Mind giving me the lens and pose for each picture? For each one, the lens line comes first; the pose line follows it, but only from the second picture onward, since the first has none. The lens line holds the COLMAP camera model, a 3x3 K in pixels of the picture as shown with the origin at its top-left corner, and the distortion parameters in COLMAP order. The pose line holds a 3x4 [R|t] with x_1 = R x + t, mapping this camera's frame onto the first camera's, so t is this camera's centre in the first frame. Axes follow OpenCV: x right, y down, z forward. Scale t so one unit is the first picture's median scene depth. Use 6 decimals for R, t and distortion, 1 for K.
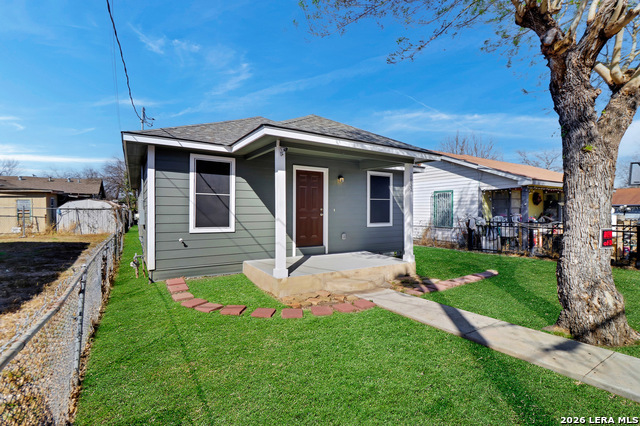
lens RADIAL K [[300.1, 0, 318.9], [0, 300.1, 210.7], [0, 0, 1]] dist [0.000141, -0.000258]
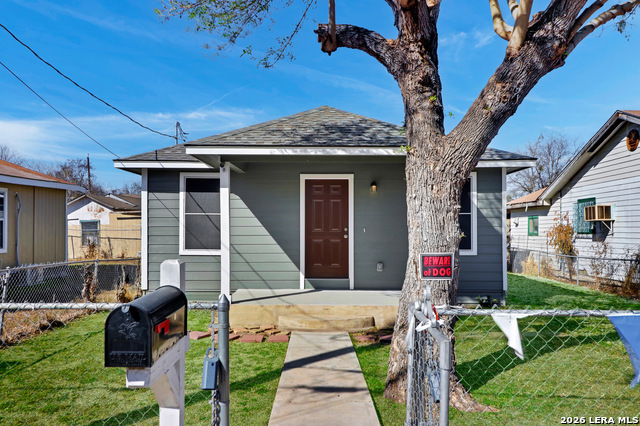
lens RADIAL K [[511.3, 0, 321.3], [0, 511.3, 219.5], [0, 0, 1]] dist [0.031473, -0.000560]
pose [[0.837358, -0.016240, -0.546414, 0.806411], [0.002534, 0.999663, -0.025829, 0.004251], [0.546649, 0.020243, 0.837117, -0.123019]]
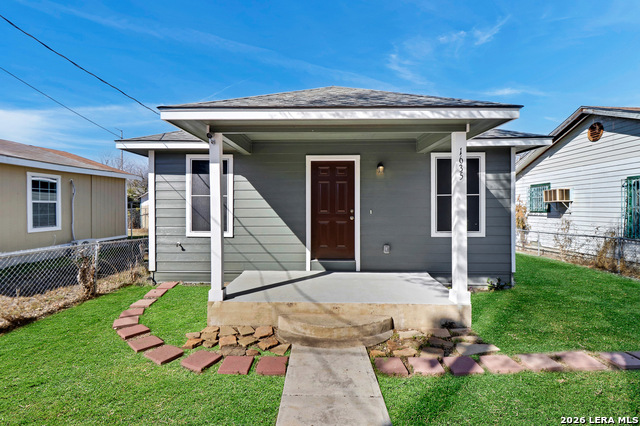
lens RADIAL K [[300.1, 0, 318.9], [0, 300.1, 210.7], [0, 0, 1]] dist [0.000141, -0.000258]
pose [[0.829248, -0.002045, -0.558878, 0.441372], [0.004963, 0.999981, 0.003706, -0.010315], [0.558859, -0.005847, 0.829242, 0.413608]]
